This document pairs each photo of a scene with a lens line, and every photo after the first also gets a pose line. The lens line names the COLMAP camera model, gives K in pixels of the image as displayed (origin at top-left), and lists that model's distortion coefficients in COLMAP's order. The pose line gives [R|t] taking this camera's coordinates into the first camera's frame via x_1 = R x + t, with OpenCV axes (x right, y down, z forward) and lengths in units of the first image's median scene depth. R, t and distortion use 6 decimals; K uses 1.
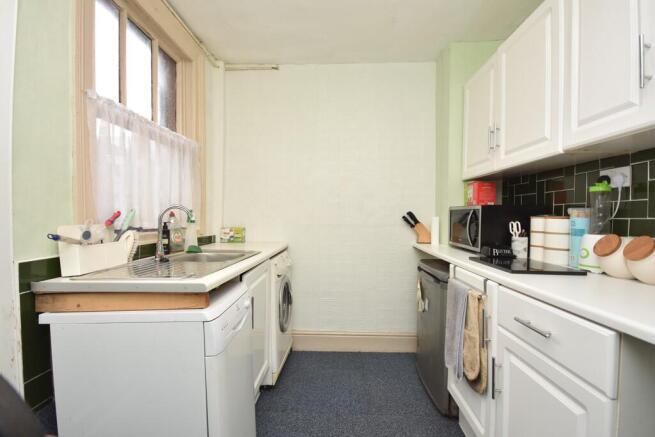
lens RADIAL K [[300.9, 0, 327.5], [0, 300.9, 218.5], [0, 0, 1]] dist [0.001281, -0.011694]
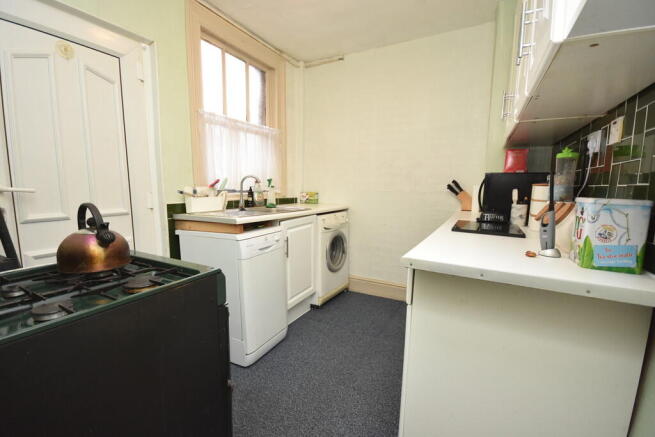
lens RADIAL K [[300.9, 0, 327.5], [0, 300.9, 218.5], [0, 0, 1]] dist [0.001281, -0.011694]
pose [[0.890216, 0.057311, -0.451920, 0.480839], [-0.011670, 0.994598, 0.103143, 0.010637], [0.455390, -0.086546, 0.886076, -0.187877]]
